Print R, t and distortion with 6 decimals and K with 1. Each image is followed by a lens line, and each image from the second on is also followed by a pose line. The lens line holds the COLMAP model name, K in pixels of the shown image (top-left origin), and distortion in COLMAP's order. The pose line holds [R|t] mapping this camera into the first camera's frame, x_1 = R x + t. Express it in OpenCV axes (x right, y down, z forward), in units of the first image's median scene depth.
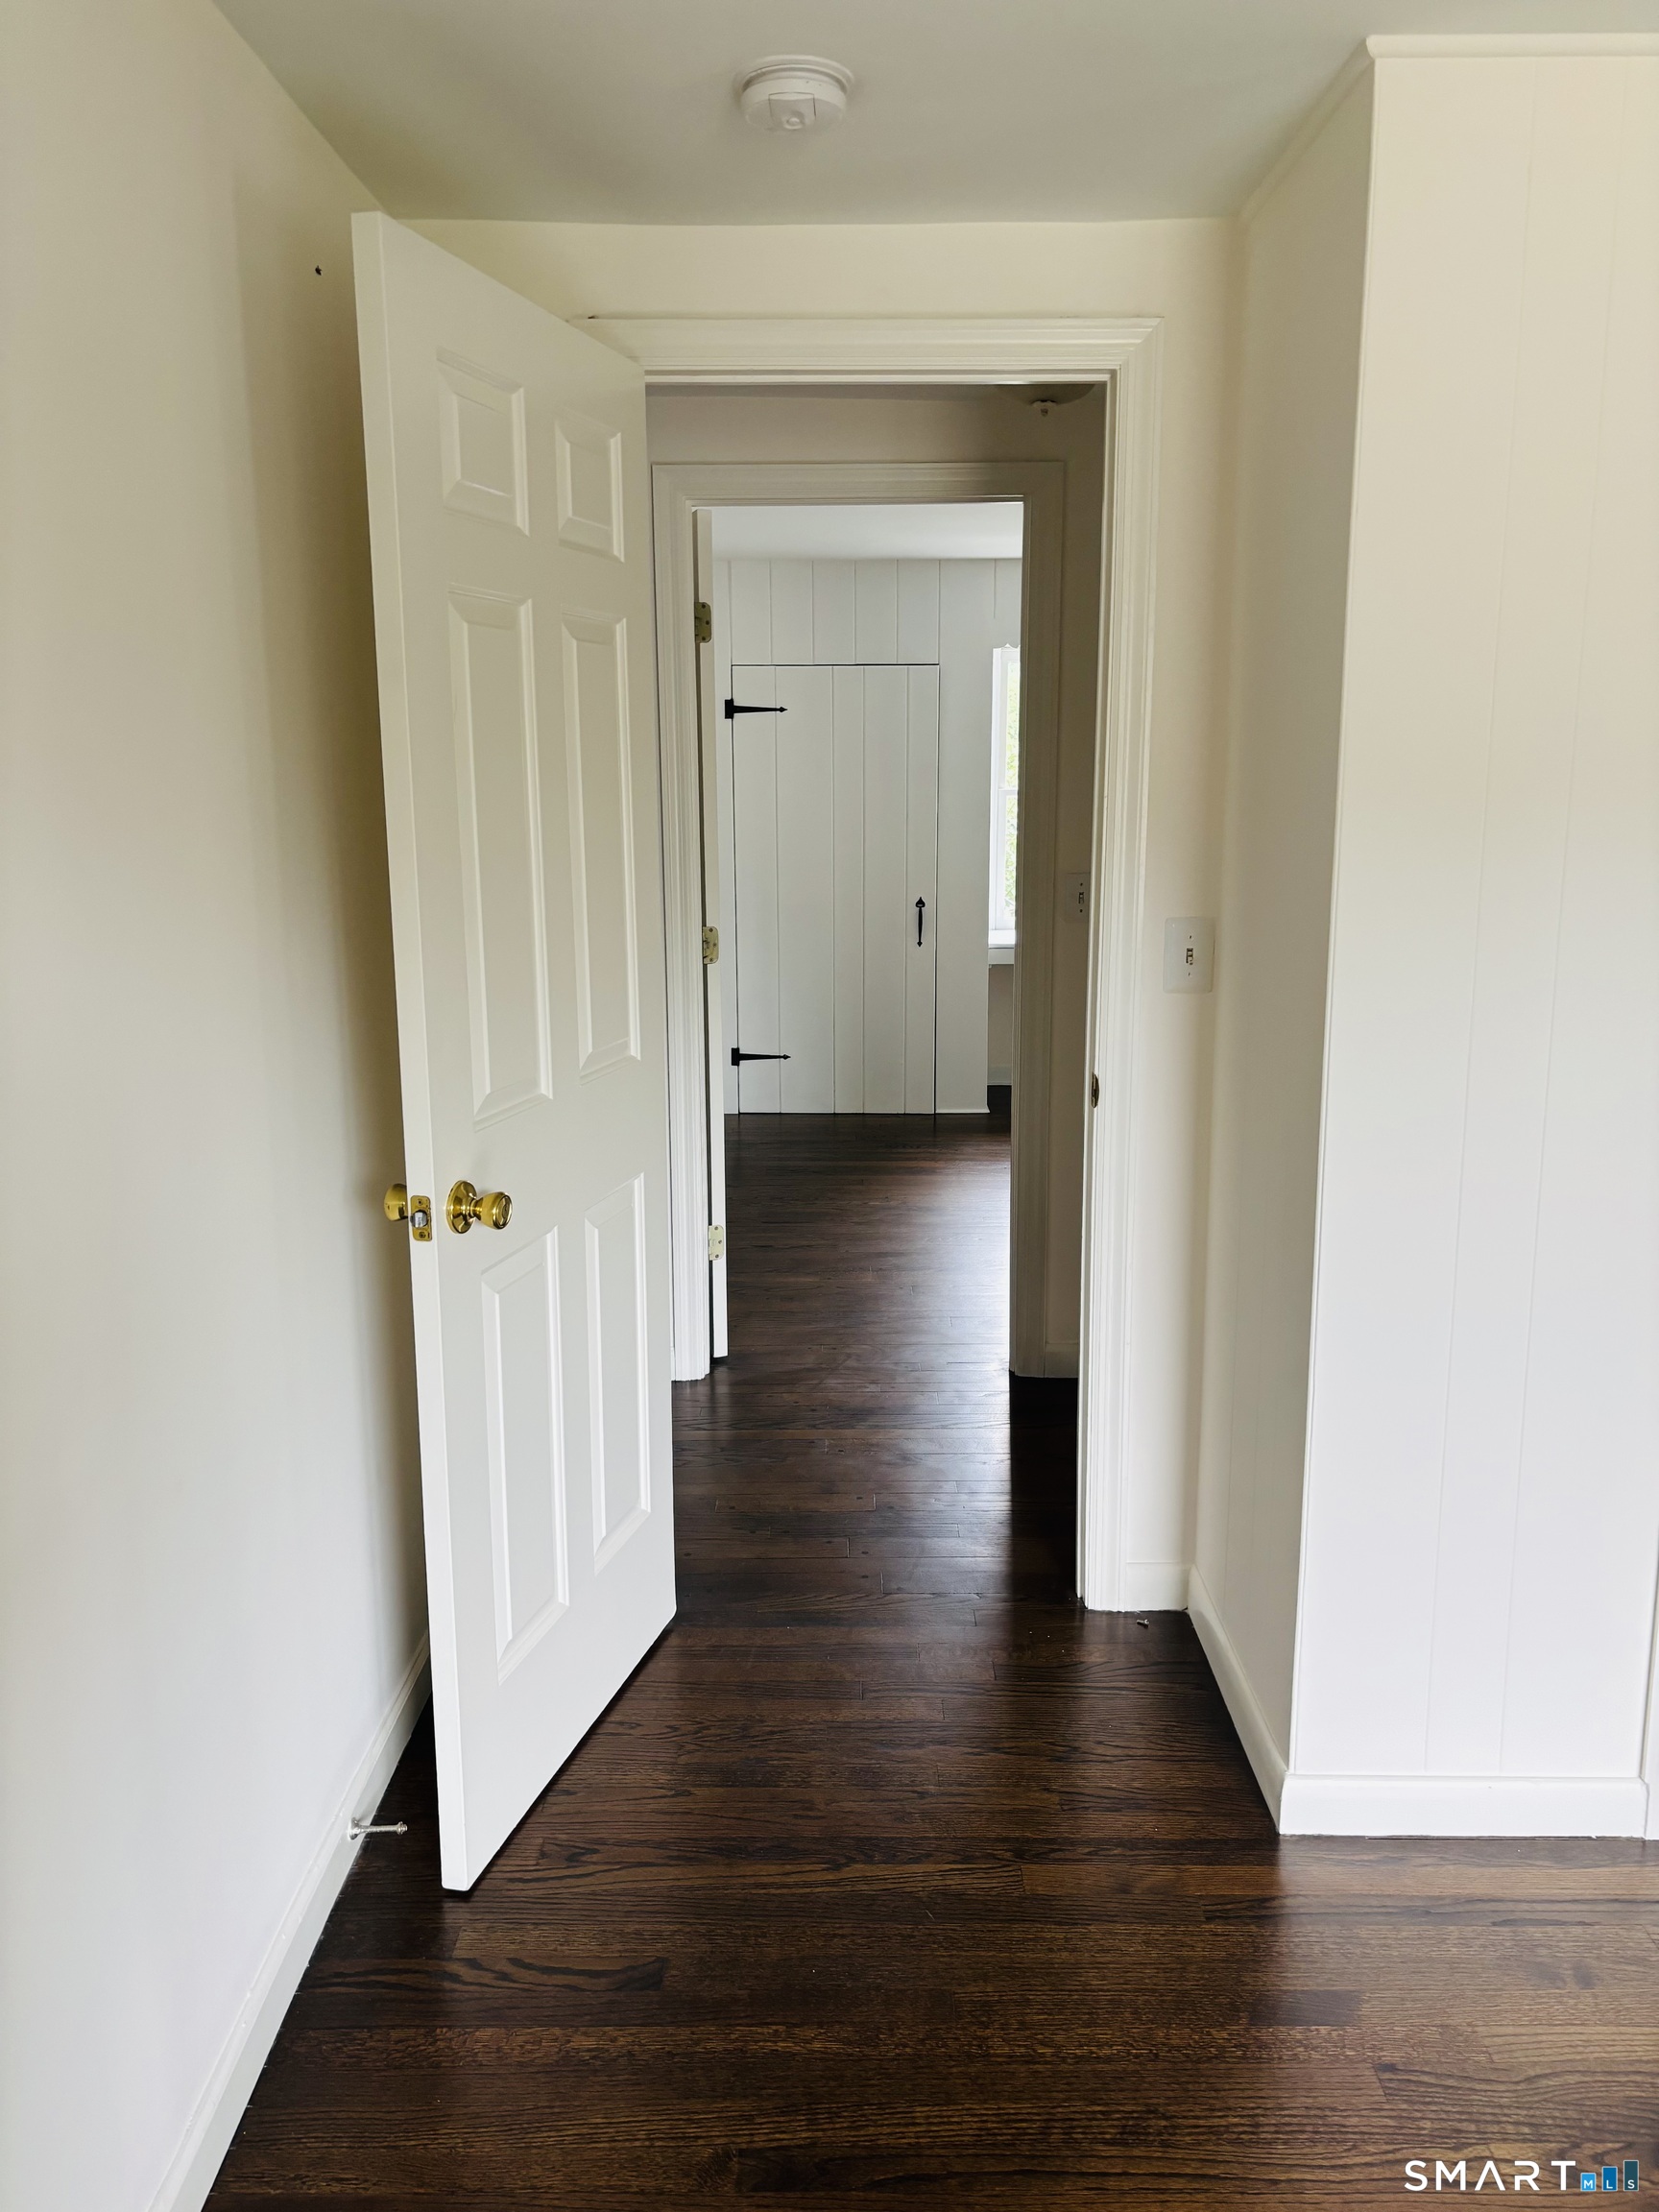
lens RADIAL K [[1757.8, 0, 837.0], [0, 1757.8, 1104.1], [0, 0, 1]] dist [0.053794, -0.059188]
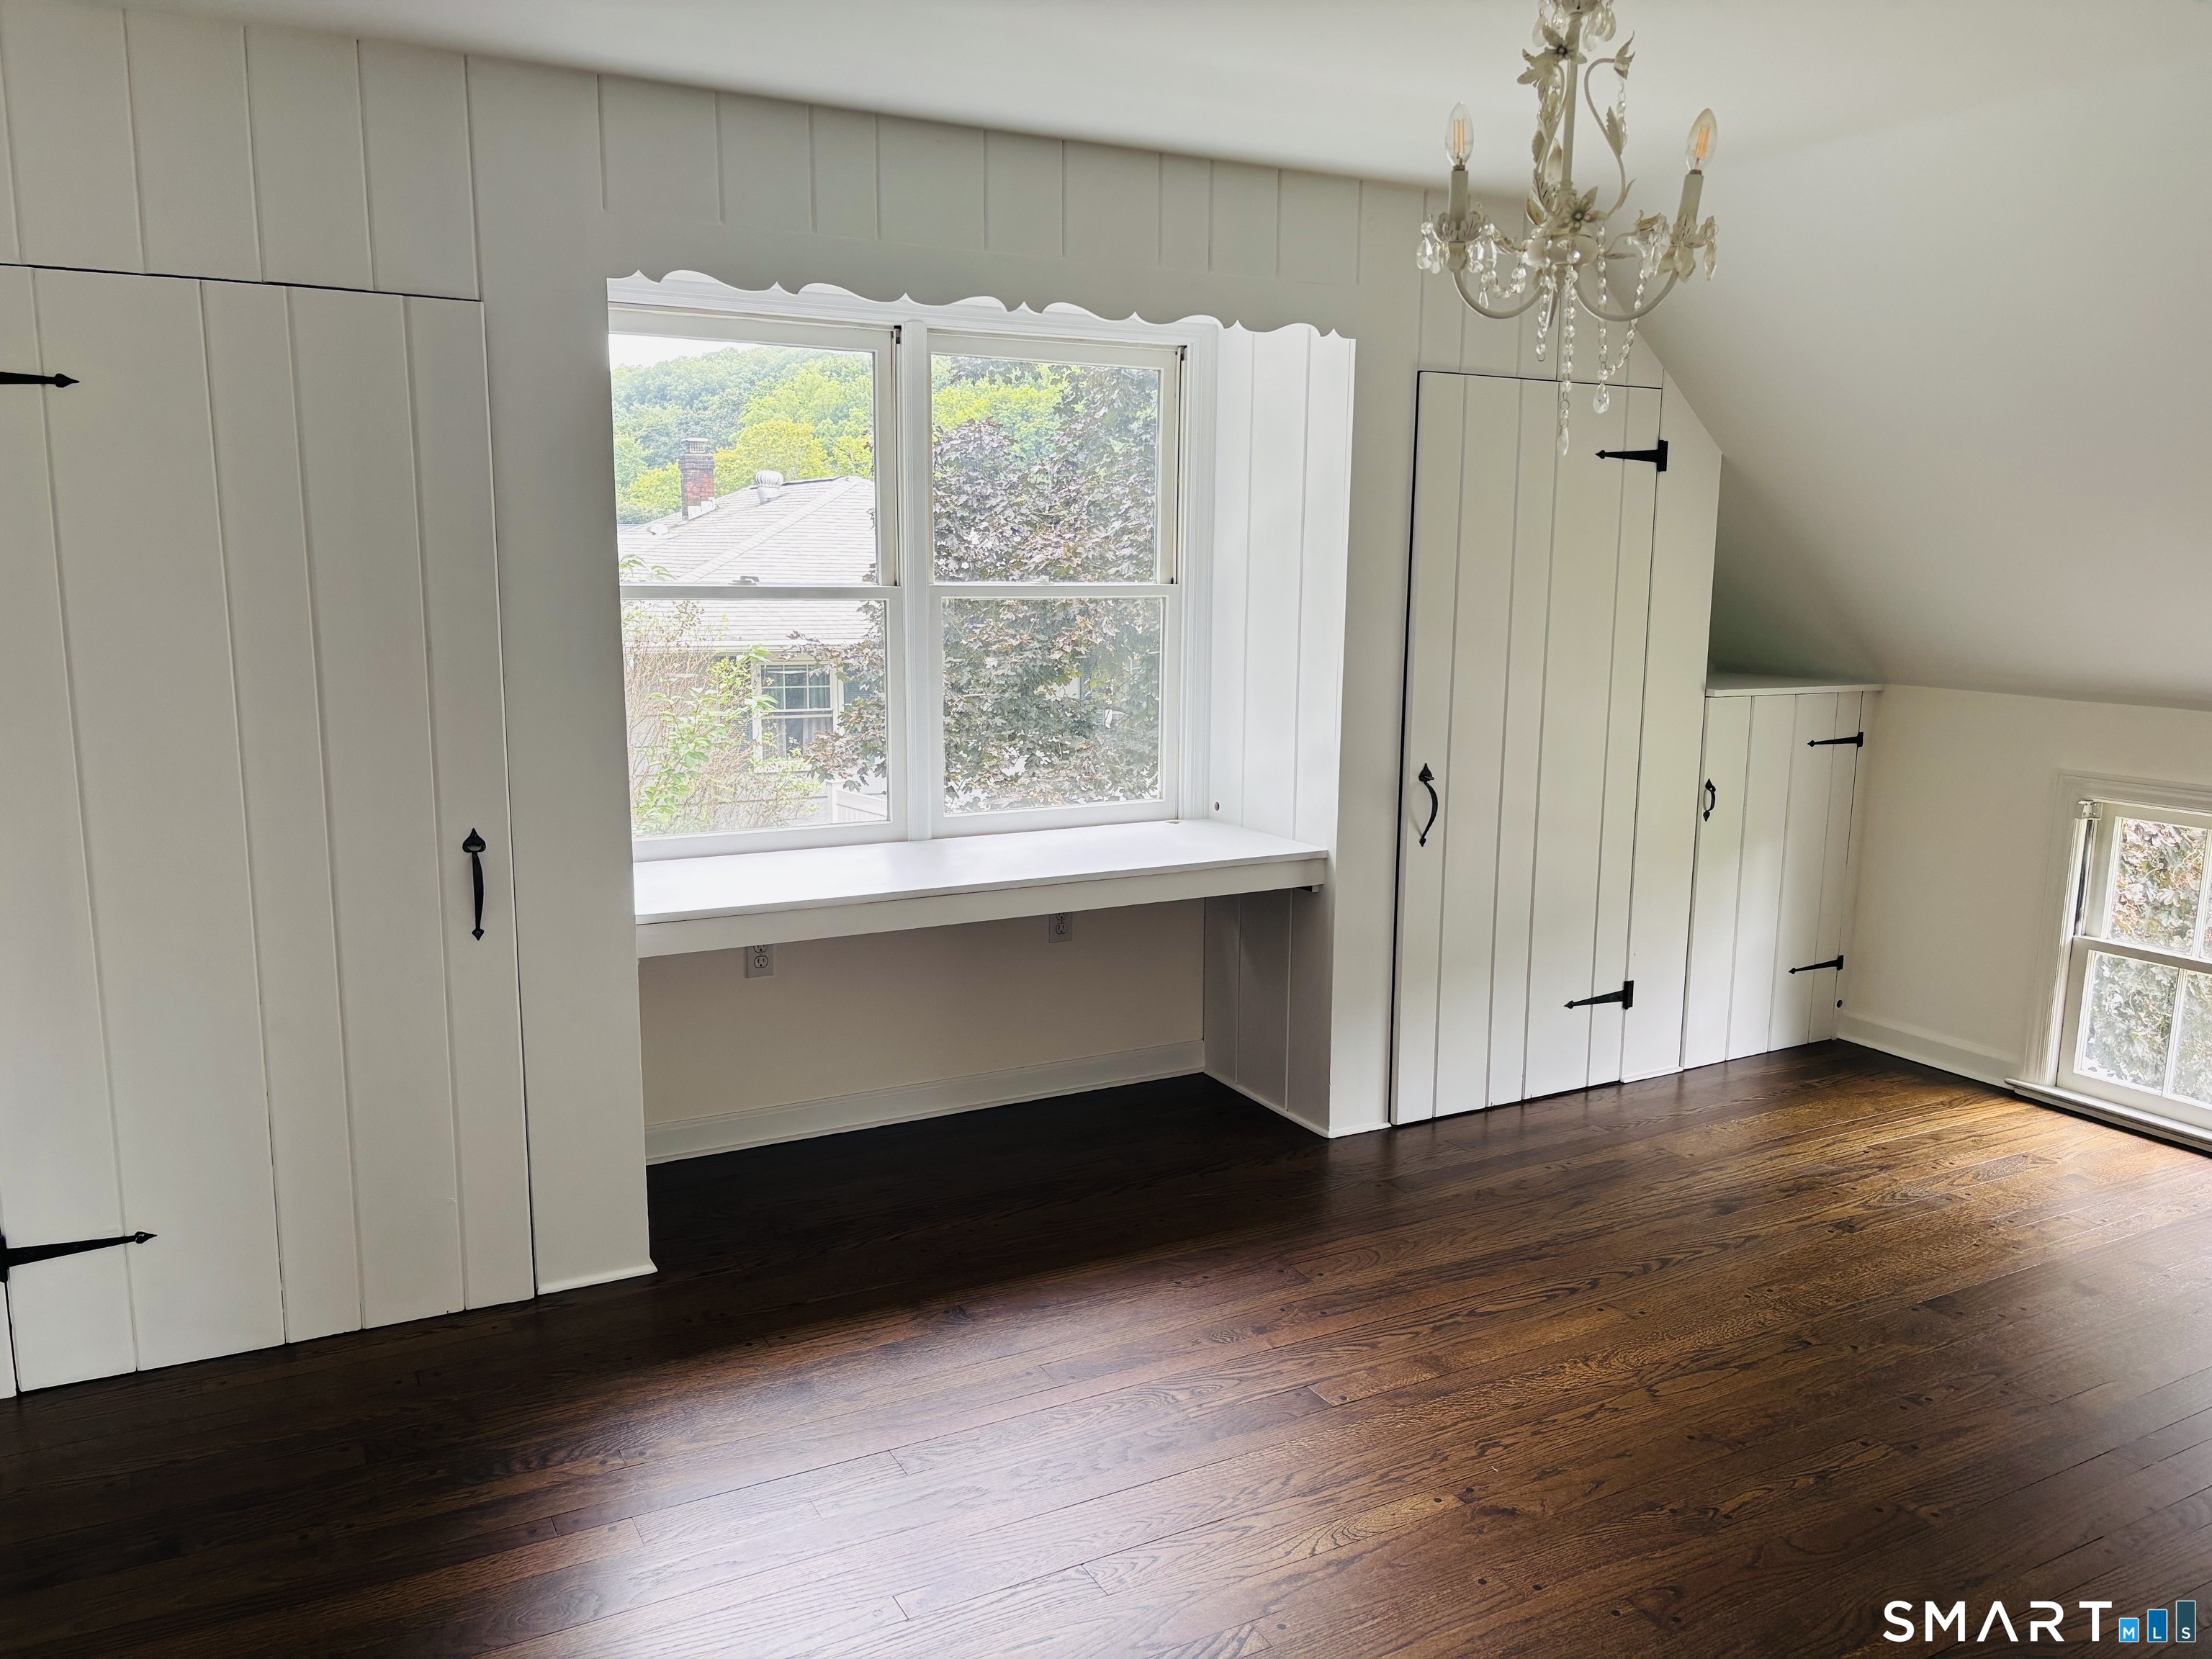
lens RADIAL K [[1672.0, 0, 1130.6], [0, 1672.0, 844.0], [0, 0, 1]] dist [0.037884, -0.043443]
pose [[0.873033, -0.070755, 0.482500, -0.033264], [0.079523, 0.996830, 0.002288, -0.288169], [-0.481133, 0.036372, 0.875893, 1.567575]]
